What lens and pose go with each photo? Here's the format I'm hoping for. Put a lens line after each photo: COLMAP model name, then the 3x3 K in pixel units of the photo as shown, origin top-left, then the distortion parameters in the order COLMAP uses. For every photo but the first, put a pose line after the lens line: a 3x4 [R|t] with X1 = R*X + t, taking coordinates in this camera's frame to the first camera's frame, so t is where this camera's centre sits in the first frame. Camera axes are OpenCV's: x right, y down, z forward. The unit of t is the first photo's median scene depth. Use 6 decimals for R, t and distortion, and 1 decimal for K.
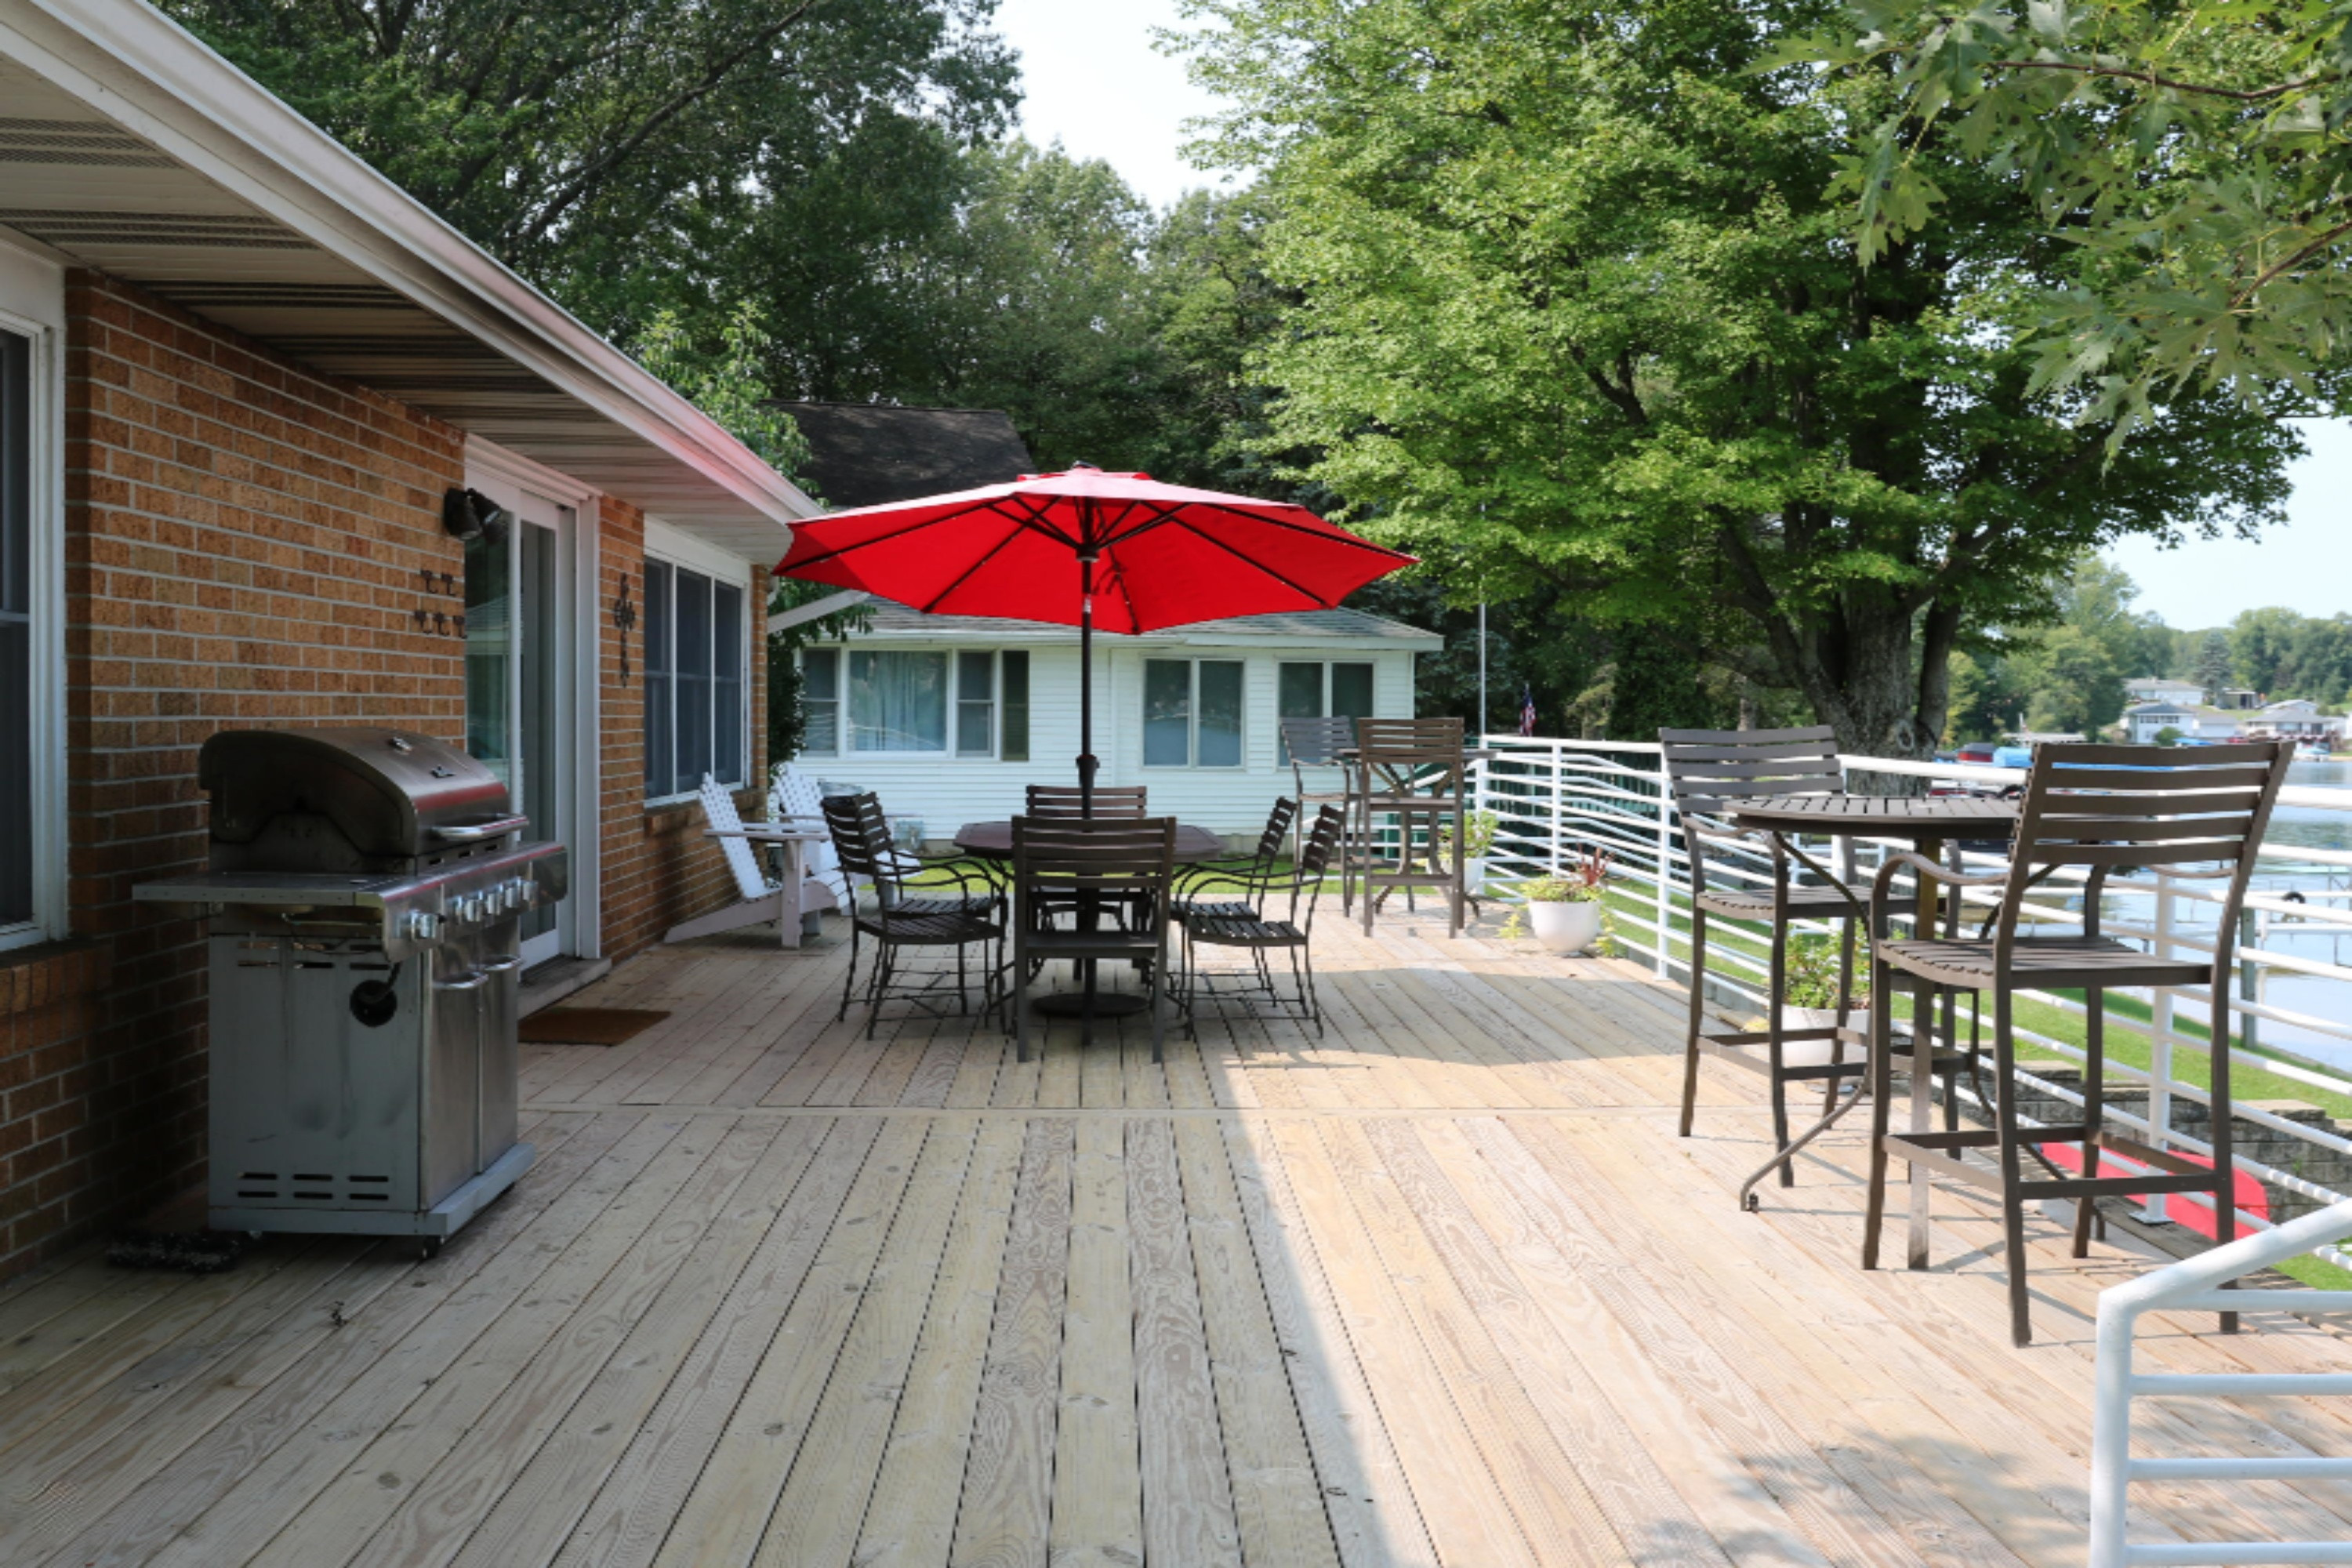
lens RADIAL K [[1970.5, 0, 1191.1], [0, 1970.5, 790.0], [0, 0, 1]] dist [-0.081234, 0.072653]
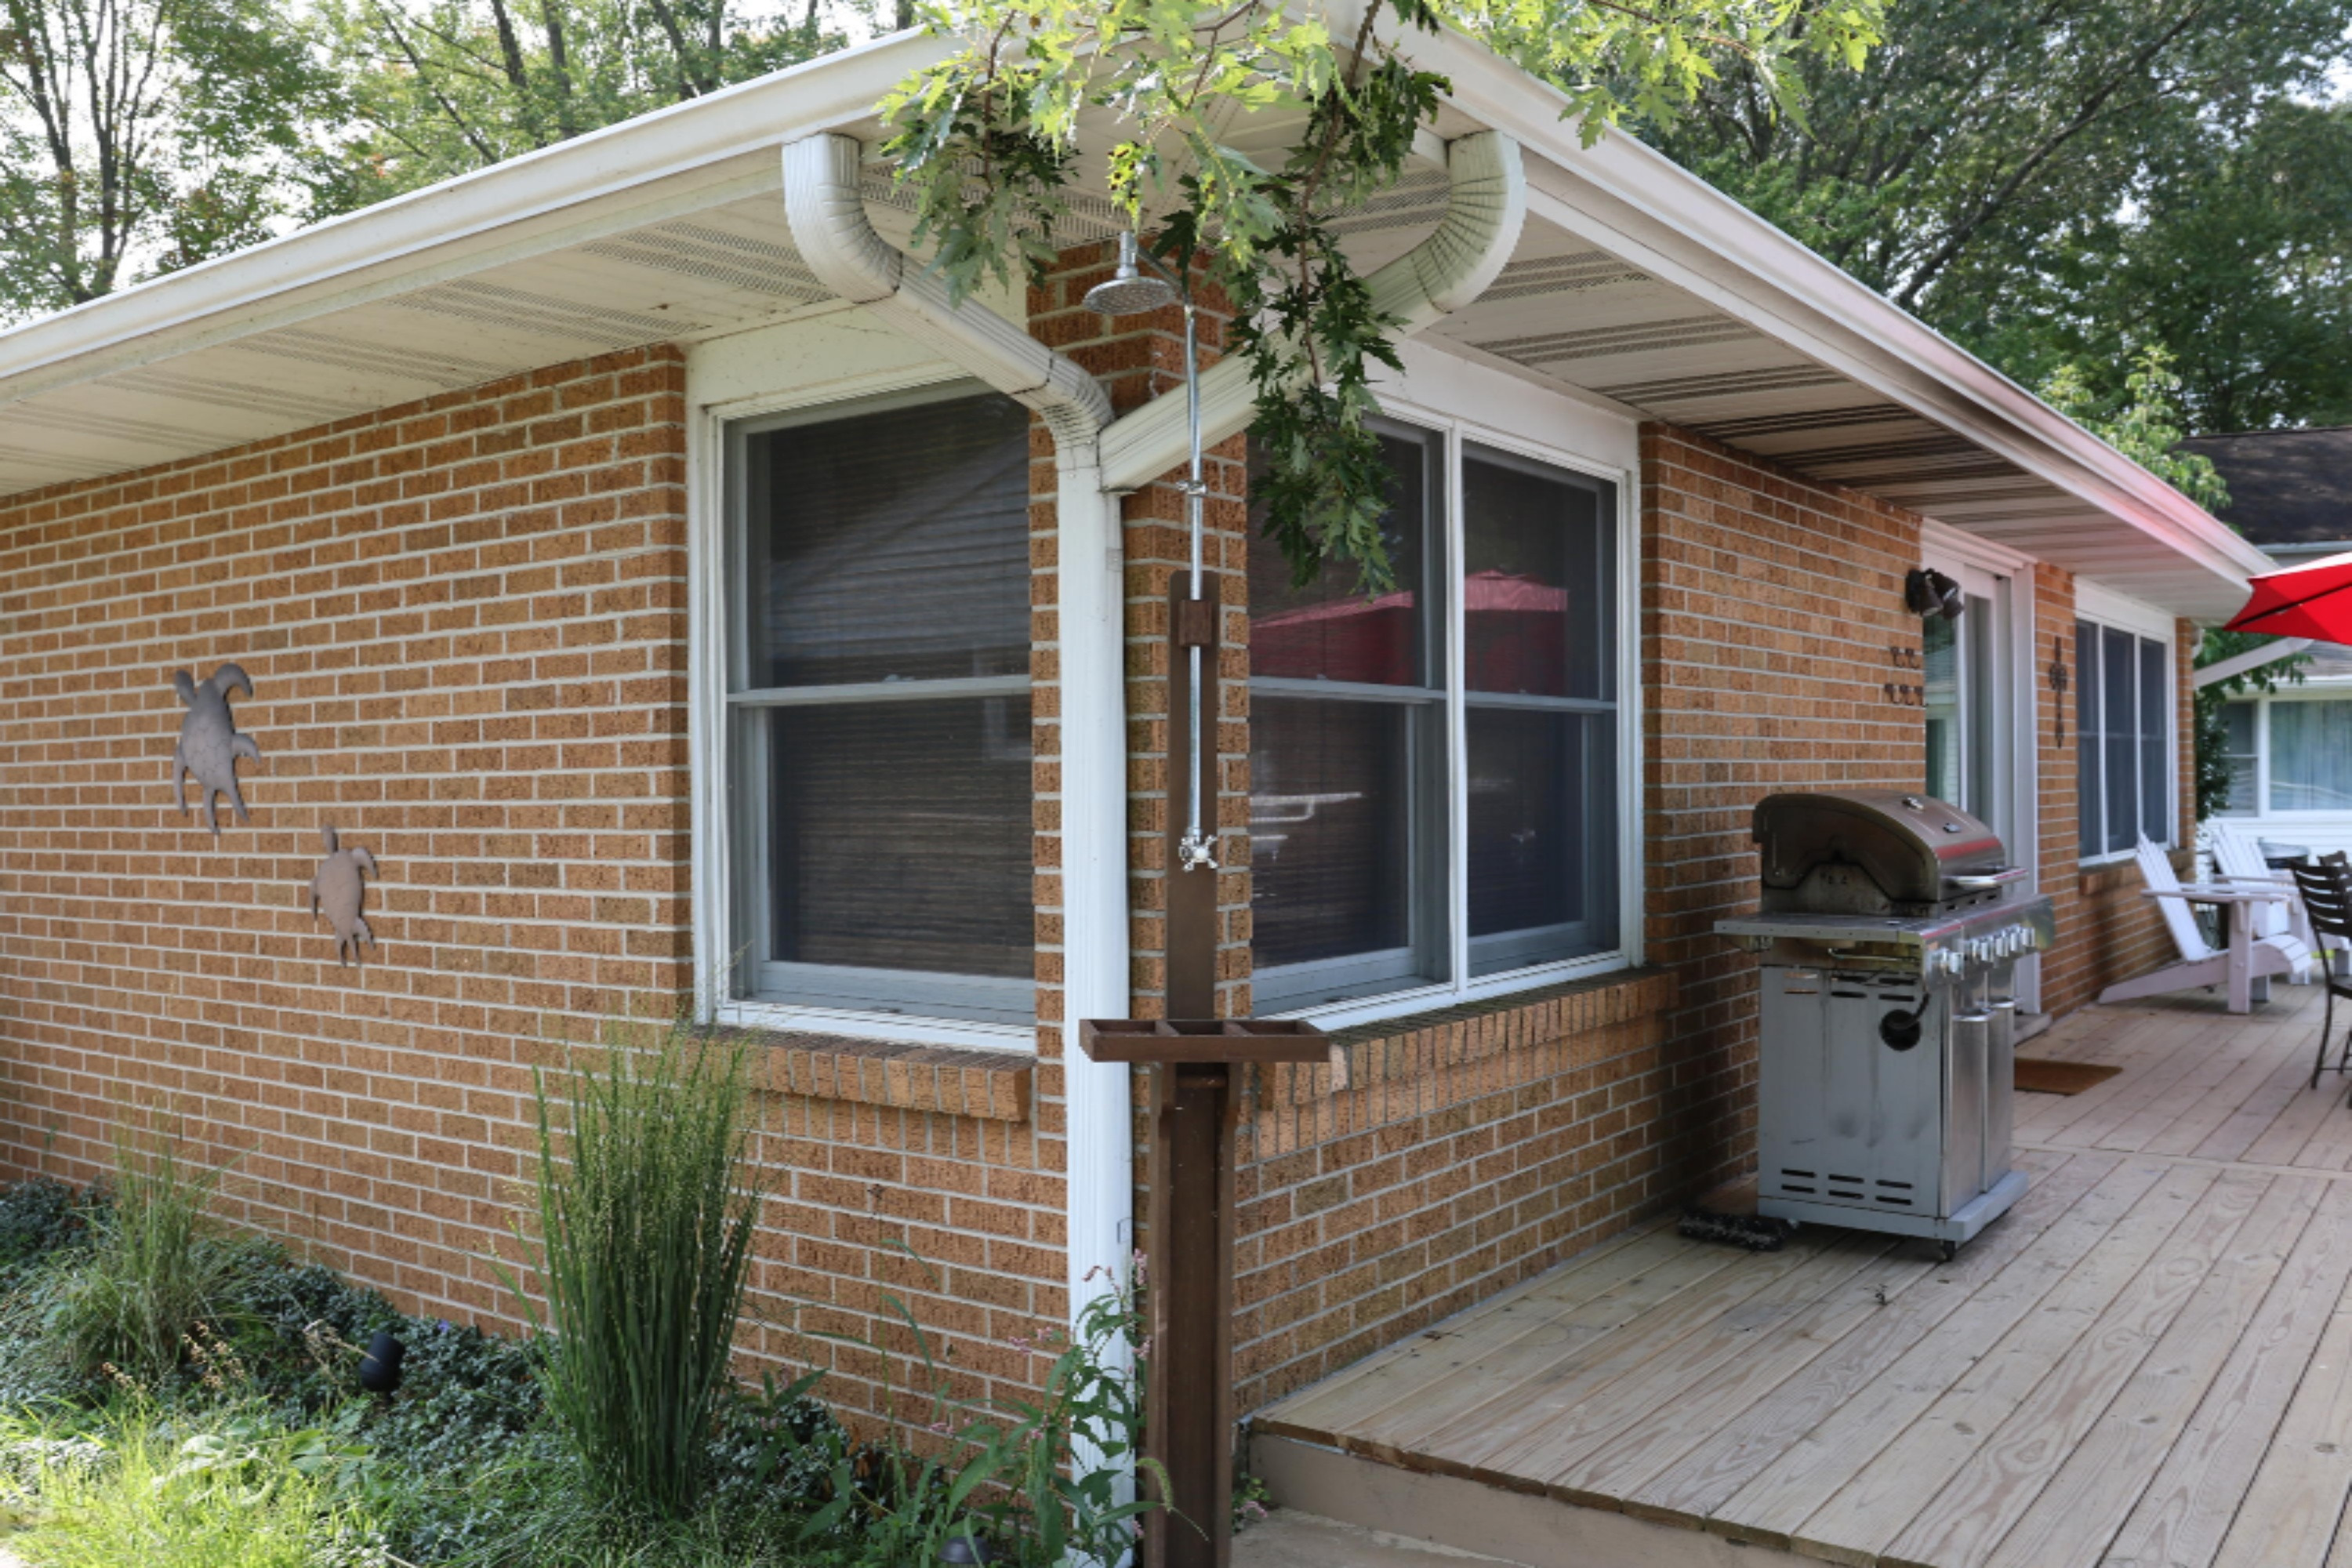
lens RADIAL K [[1970.5, 0, 1191.1], [0, 1970.5, 790.0], [0, 0, 1]] dist [-0.081234, 0.072653]
pose [[0.782309, -0.017564, -0.622643, -0.021934], [-0.002944, 0.999487, -0.031894, 0.004588], [0.622884, 0.026784, 0.781856, -0.113911]]
